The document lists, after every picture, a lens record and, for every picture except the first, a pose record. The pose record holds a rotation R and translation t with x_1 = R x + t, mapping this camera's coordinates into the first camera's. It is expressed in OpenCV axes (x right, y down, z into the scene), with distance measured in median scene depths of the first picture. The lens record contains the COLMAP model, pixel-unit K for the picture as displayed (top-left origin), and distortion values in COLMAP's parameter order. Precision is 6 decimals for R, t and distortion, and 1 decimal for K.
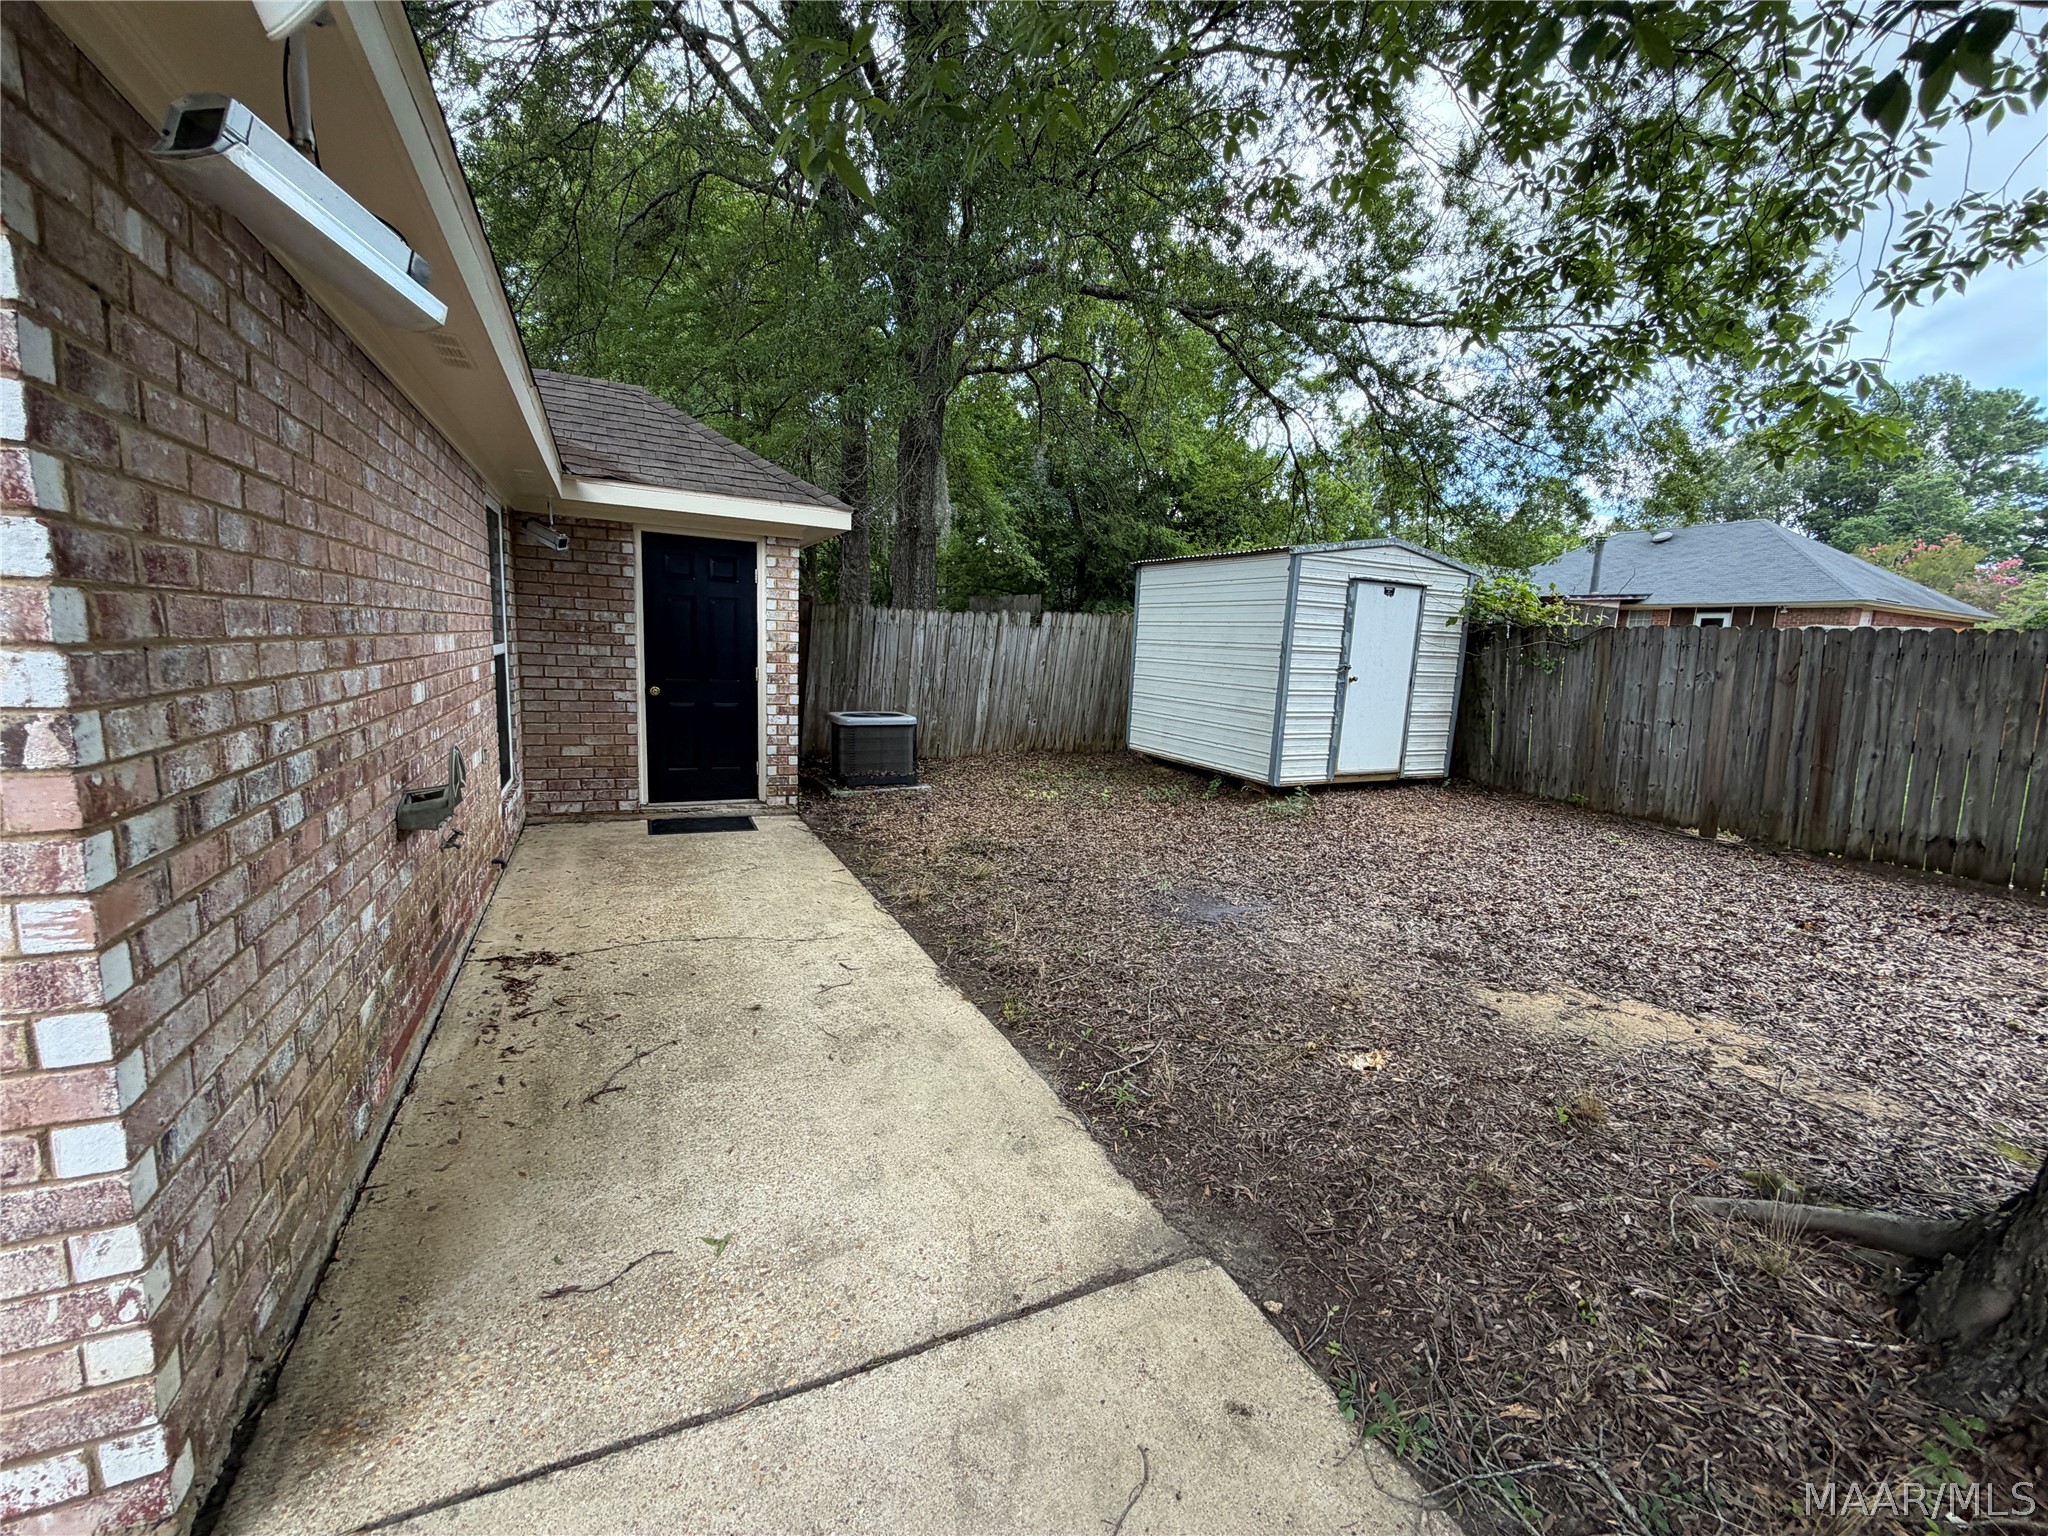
lens RADIAL K [[814.8, 0, 1020.7], [0, 814.8, 771.9], [0, 0, 1]] dist [0.001234, -0.000487]
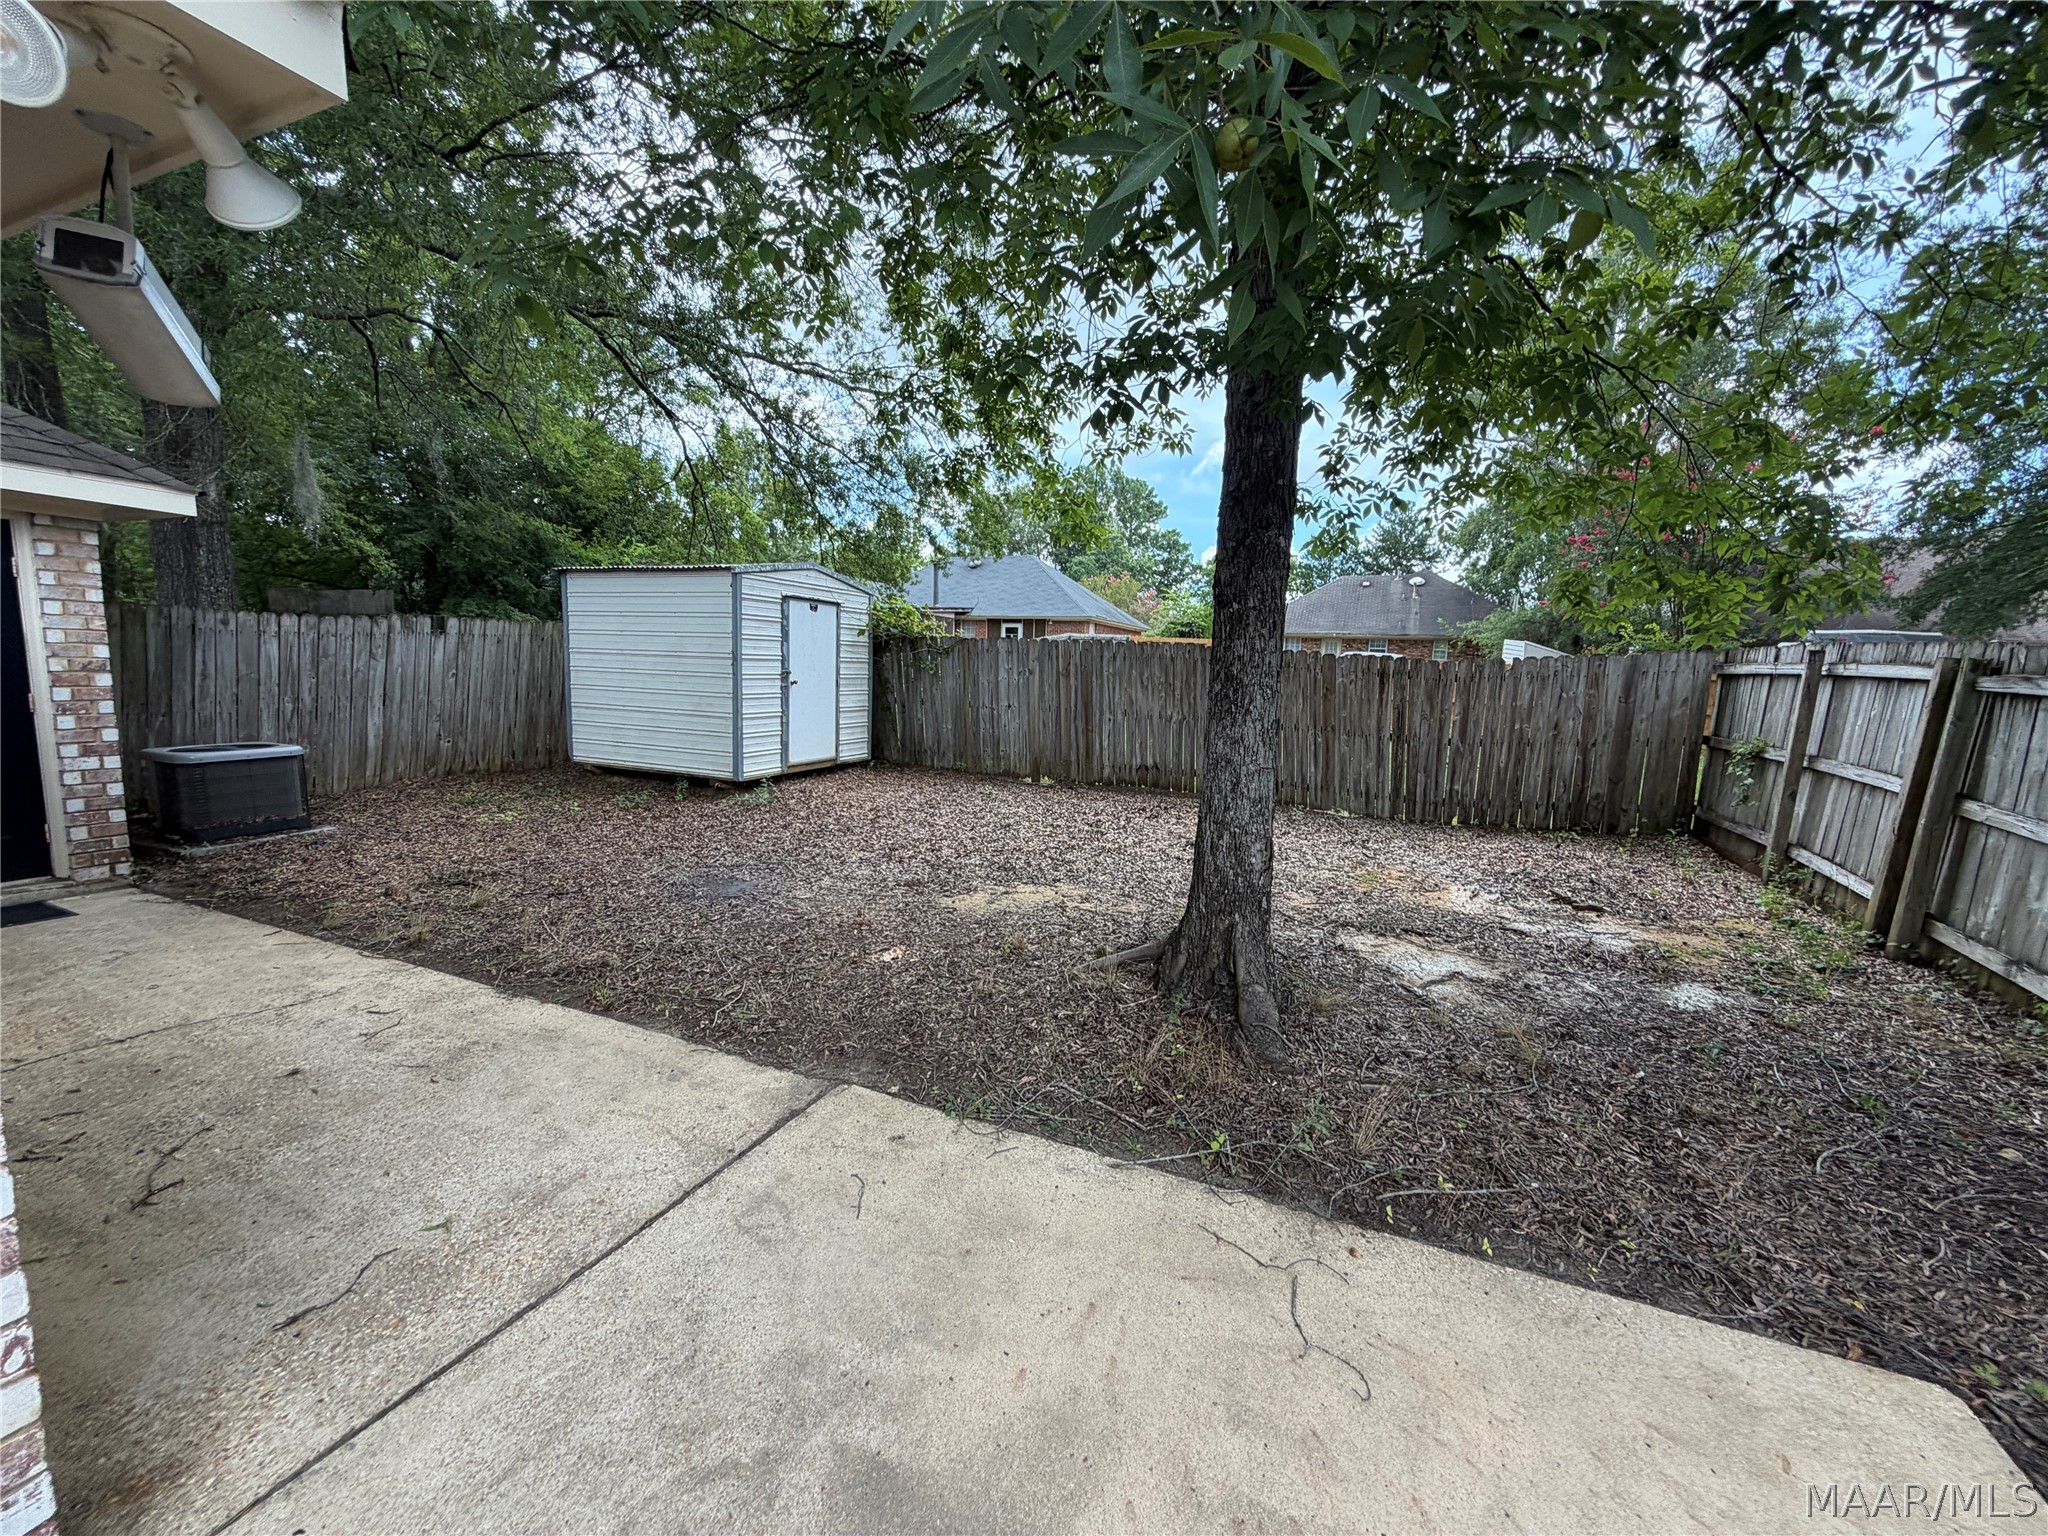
lens RADIAL K [[814.8, 0, 1020.7], [0, 814.8, 771.9], [0, 0, 1]] dist [0.001234, -0.000487]
pose [[0.757483, -0.103293, 0.644631, -0.118128], [0.104373, 0.993864, 0.036607, 0.004603], [-0.644457, 0.039552, 0.763617, -0.098591]]
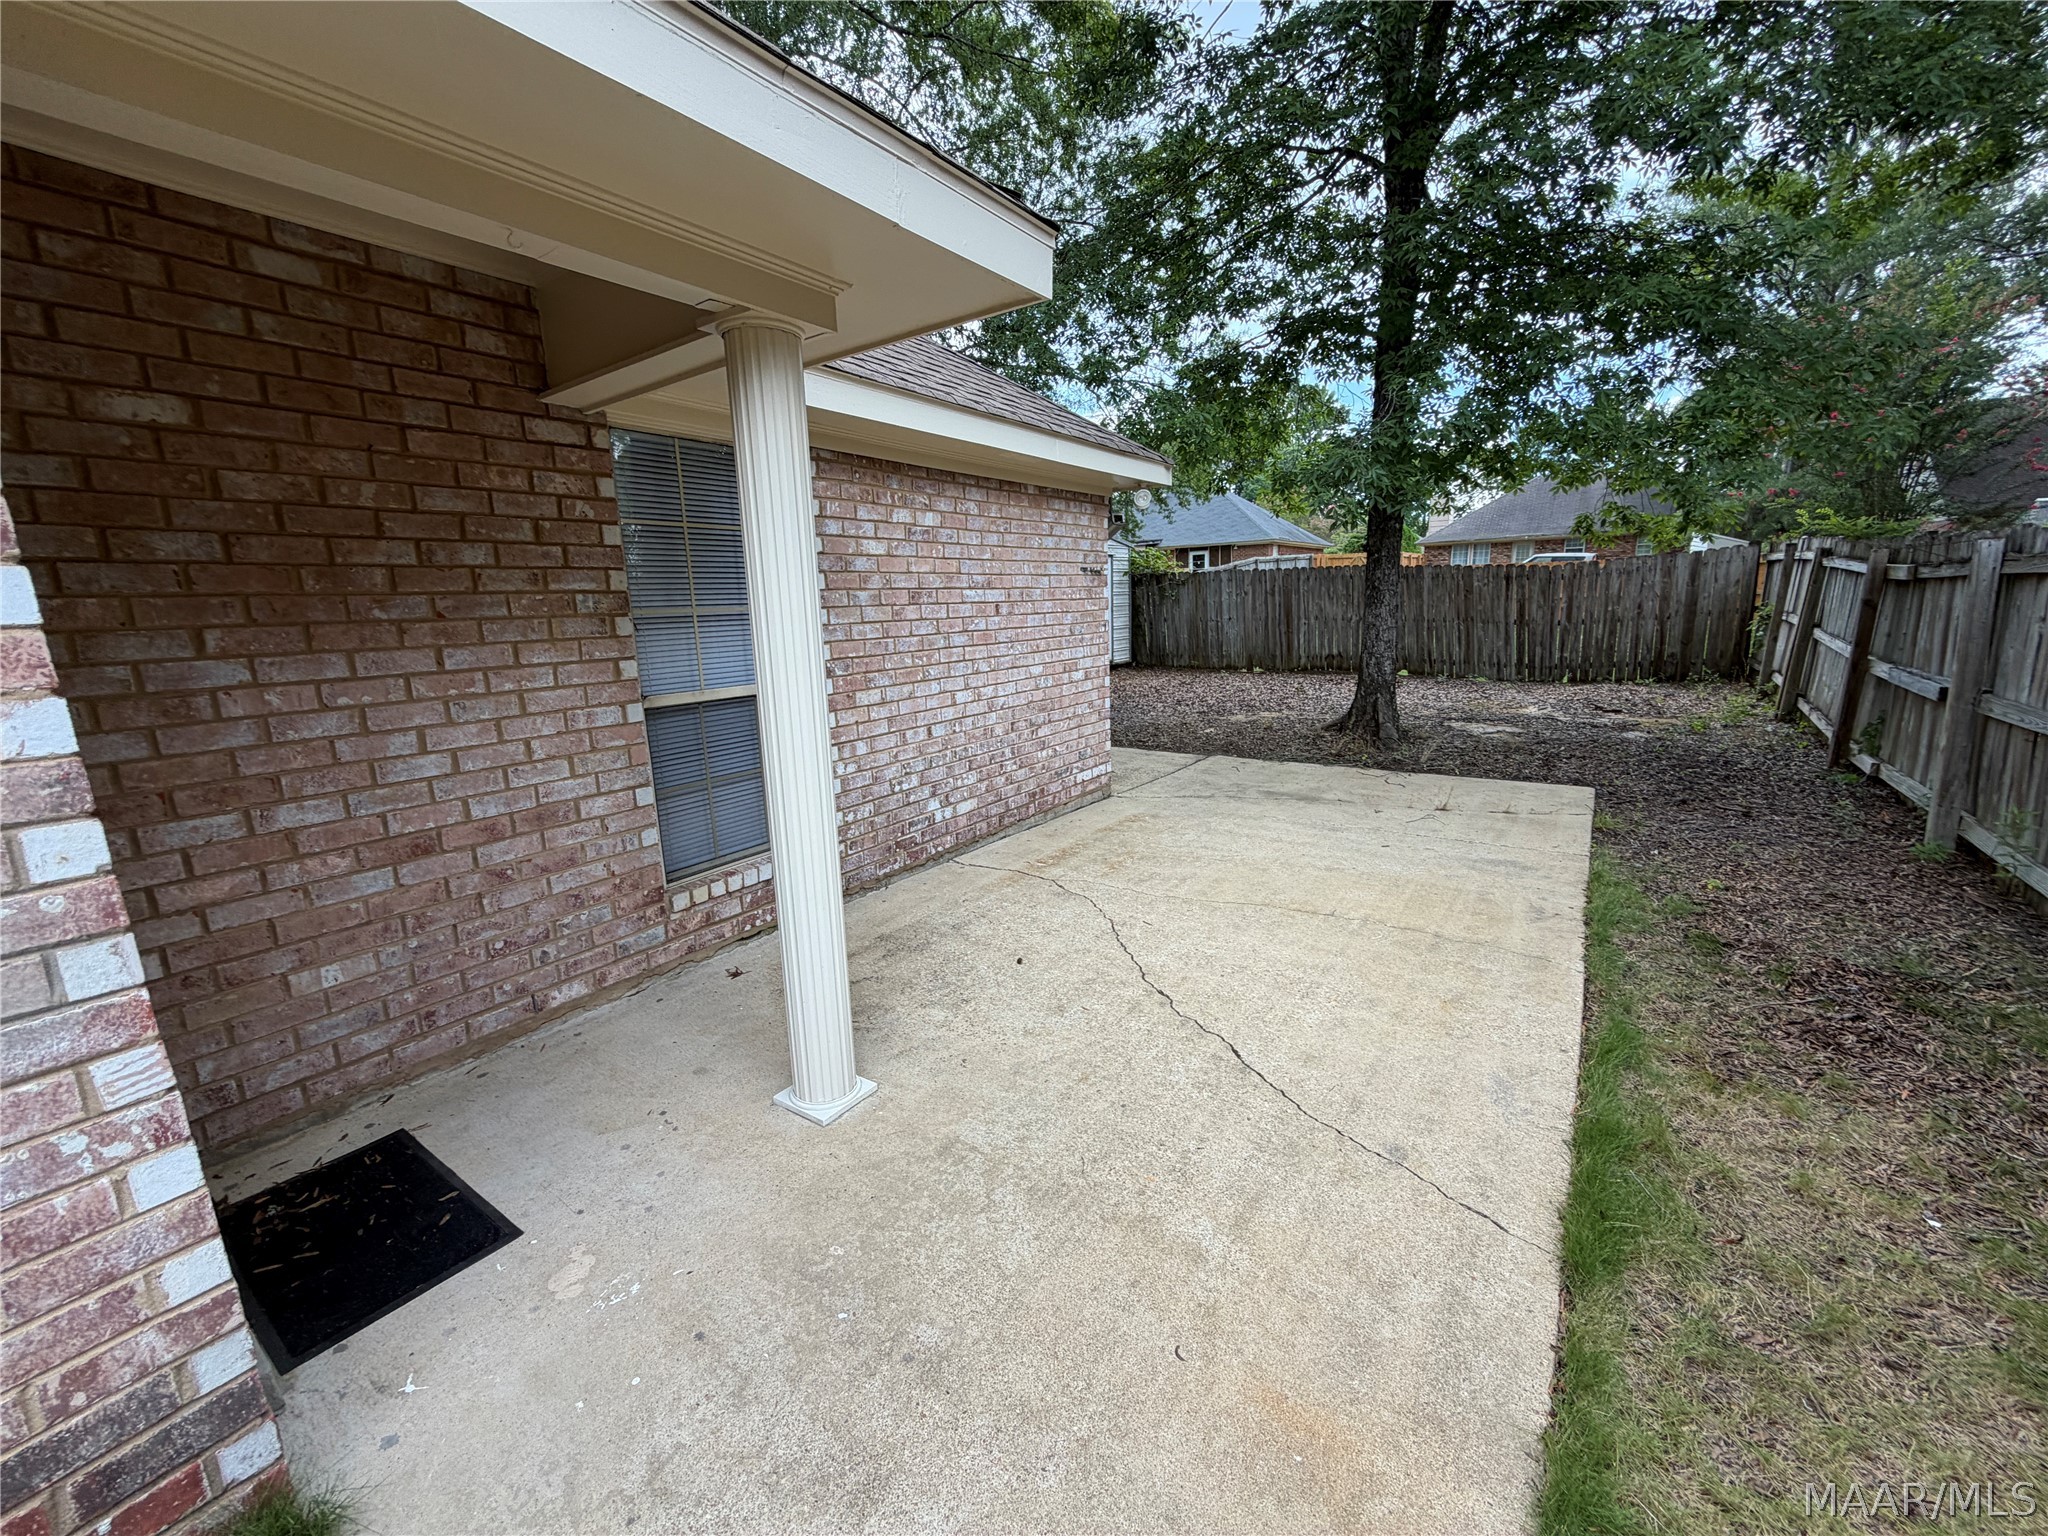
lens RADIAL K [[814.8, 0, 1020.7], [0, 814.8, 771.9], [0, 0, 1]] dist [0.001234, -0.000487]
pose [[0.869073, -0.174770, 0.462783, -0.664818], [0.149094, 0.984550, 0.091826, 0.052103], [-0.471681, -0.010806, 0.881703, -0.551789]]
